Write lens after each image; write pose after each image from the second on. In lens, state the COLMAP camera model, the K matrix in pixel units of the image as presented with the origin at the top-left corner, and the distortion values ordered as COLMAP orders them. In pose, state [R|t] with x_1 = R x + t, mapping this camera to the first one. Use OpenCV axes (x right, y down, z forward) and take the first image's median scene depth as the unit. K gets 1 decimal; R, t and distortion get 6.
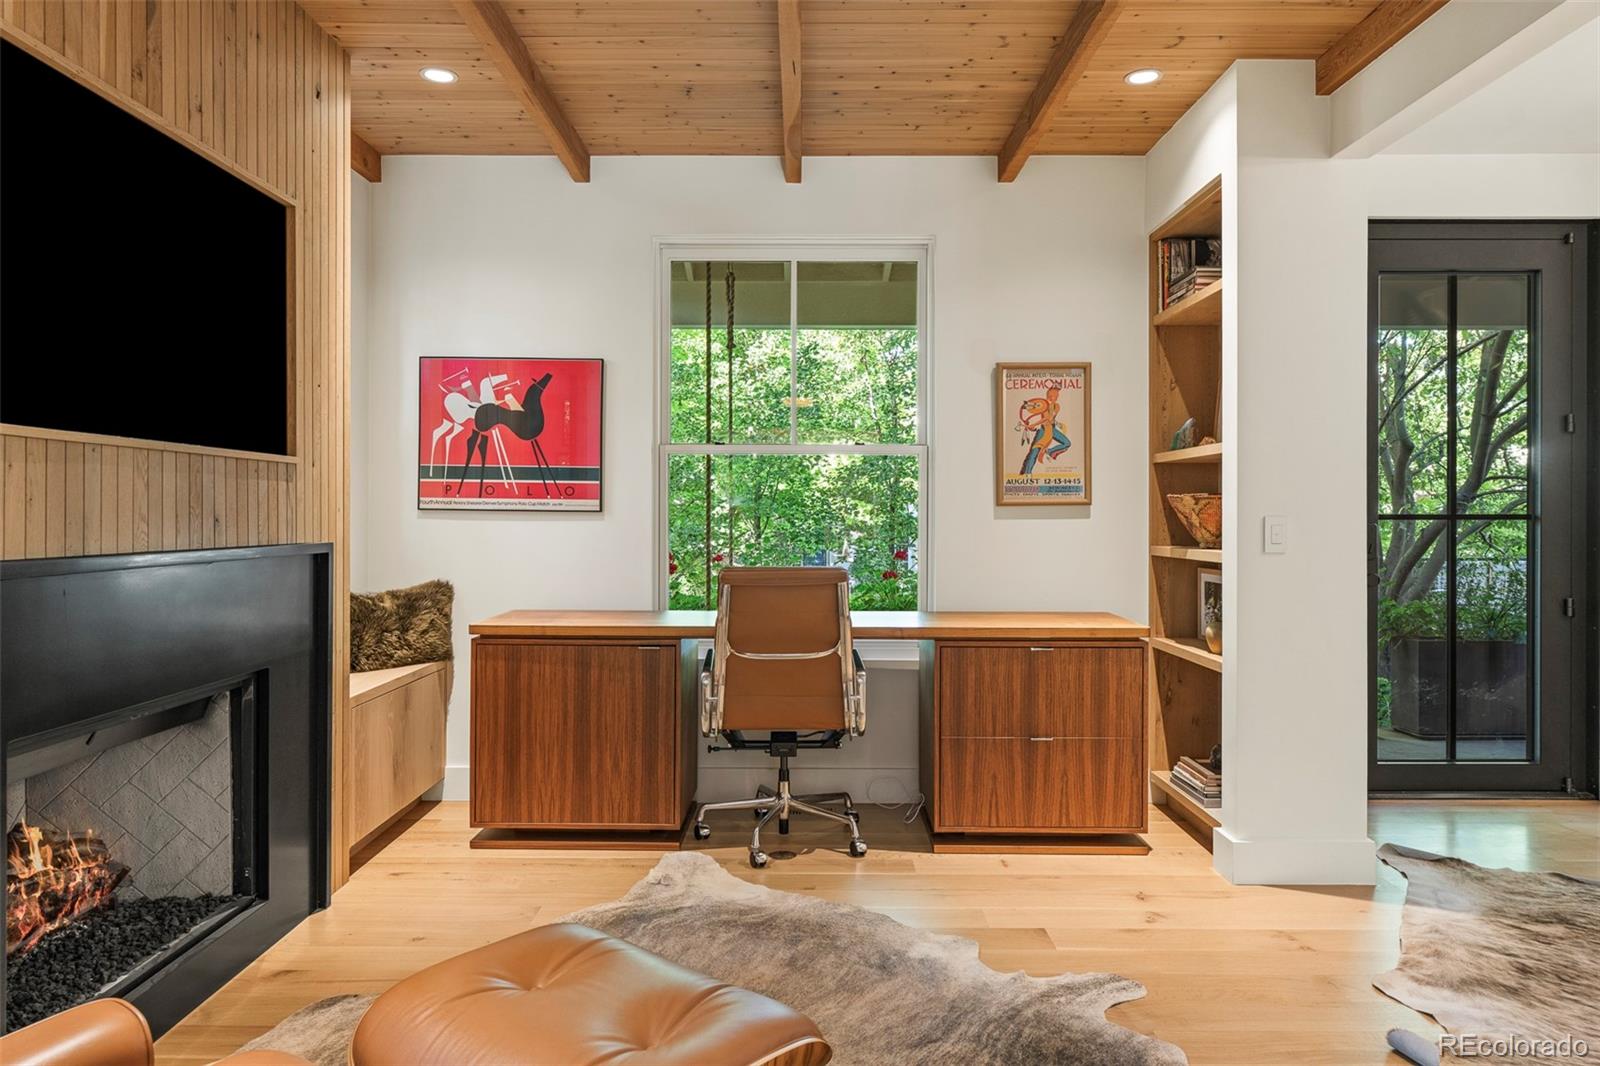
lens RADIAL K [[1081.3, 0, 786.4], [0, 1081.3, 517.1], [0, 0, 1]] dist [-0.002991, 0.001500]
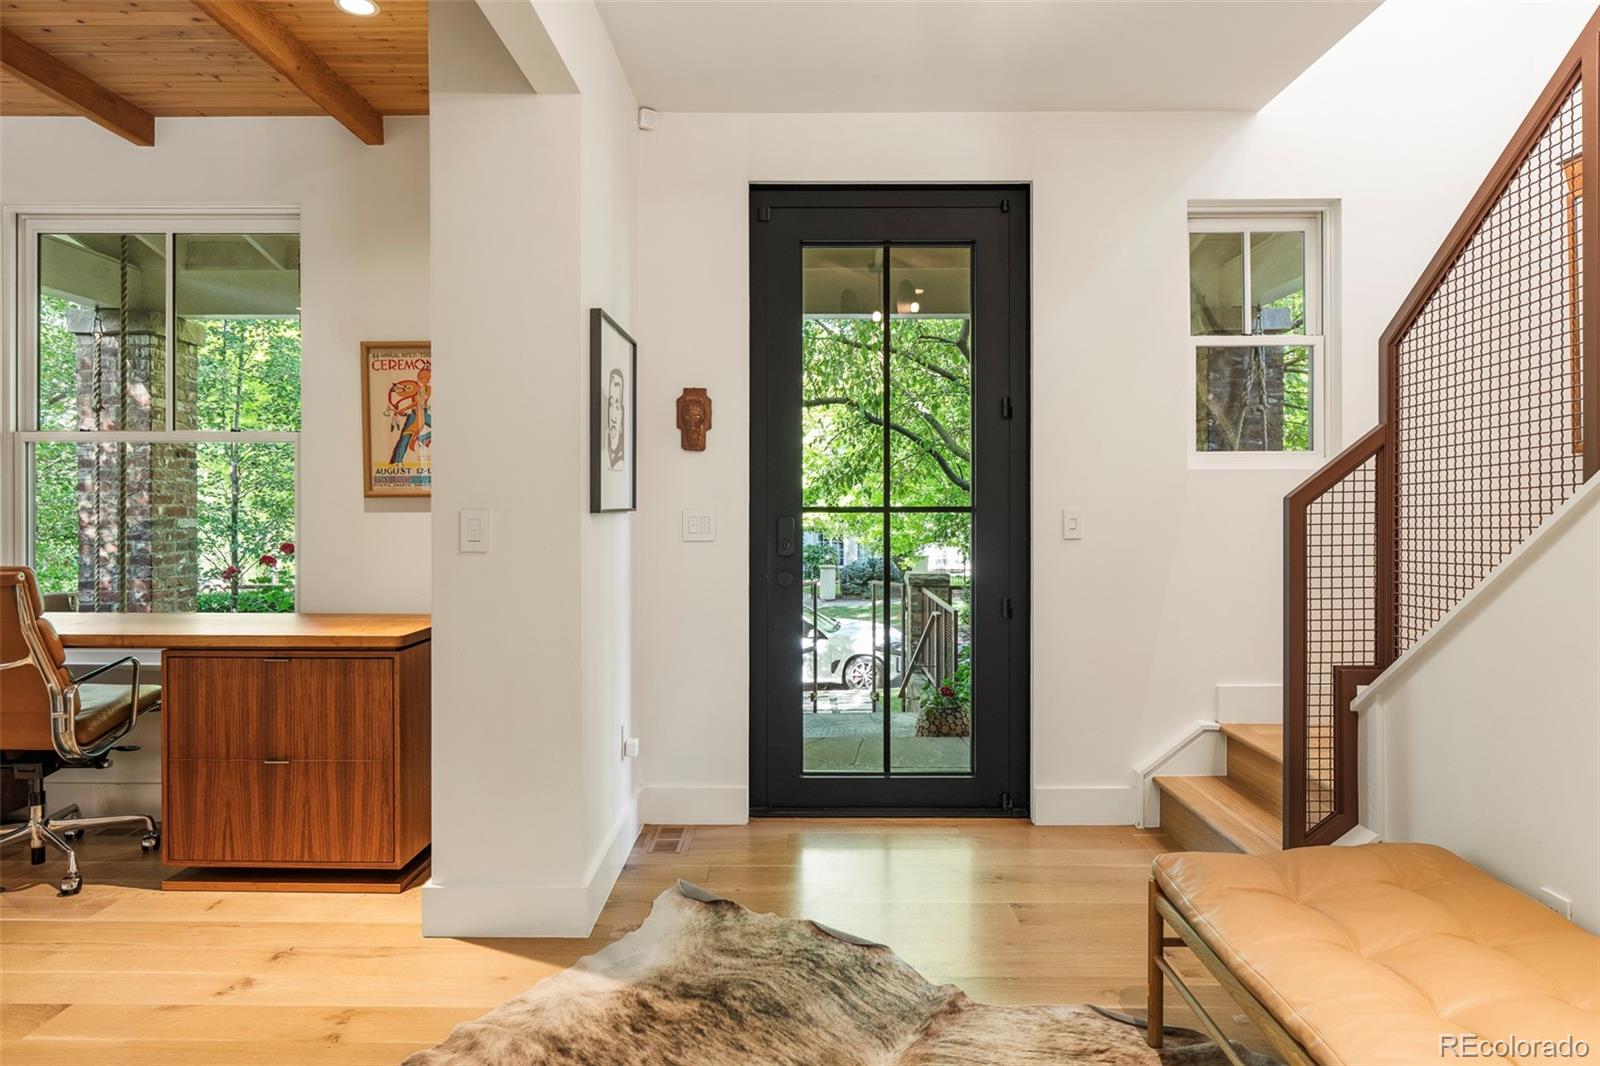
lens RADIAL K [[962.6, 0, 802.0], [0, 962.6, 511.9], [0, 0, 1]] dist [-0.000260, -0.005921]
pose [[0.999998, 0.000637, -0.001639, 0.662482], [-0.000634, 0.999998, 0.002064, -0.000495], [0.001640, -0.002063, 0.999997, 0.216189]]
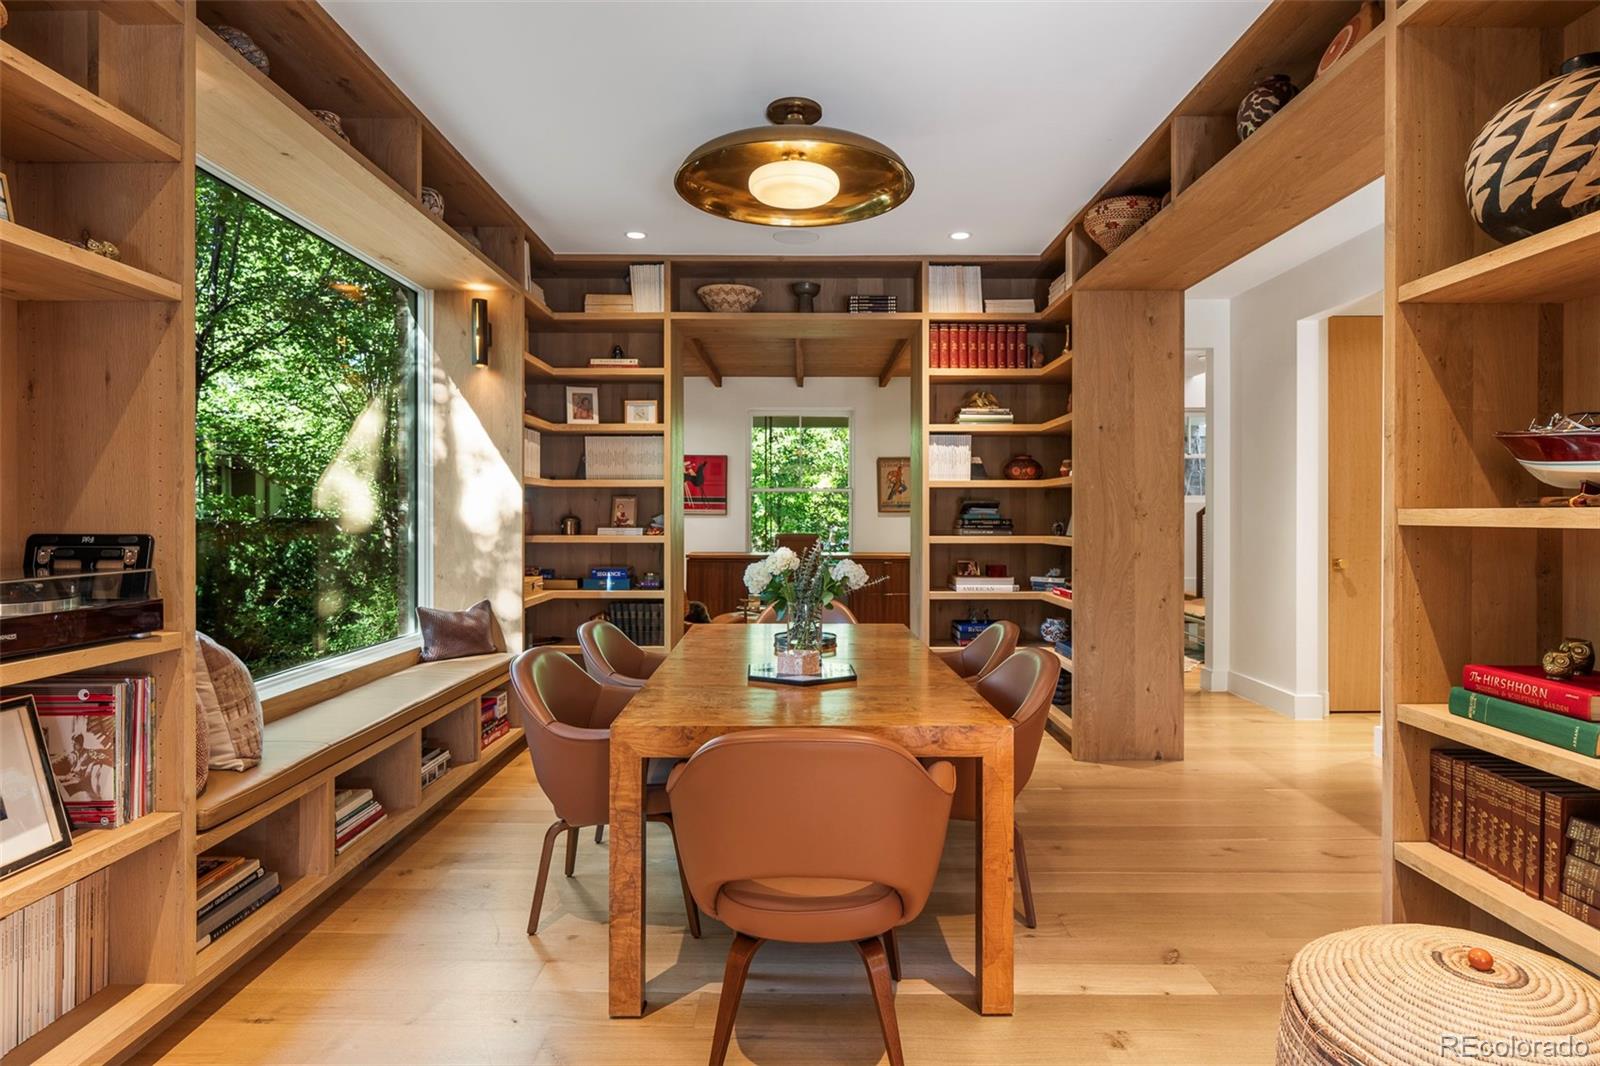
lens RADIAL K [[923.7, 0, 800.8], [0, 923.7, 519.4], [0, 0, 1]] dist [-0.006666, 0.005451]
pose [[0.999938, -0.001026, 0.011093, -0.020700], [0.001015, 0.999999, 0.000979, 0.005452], [-0.011094, -0.000968, 0.999938, -1.424173]]
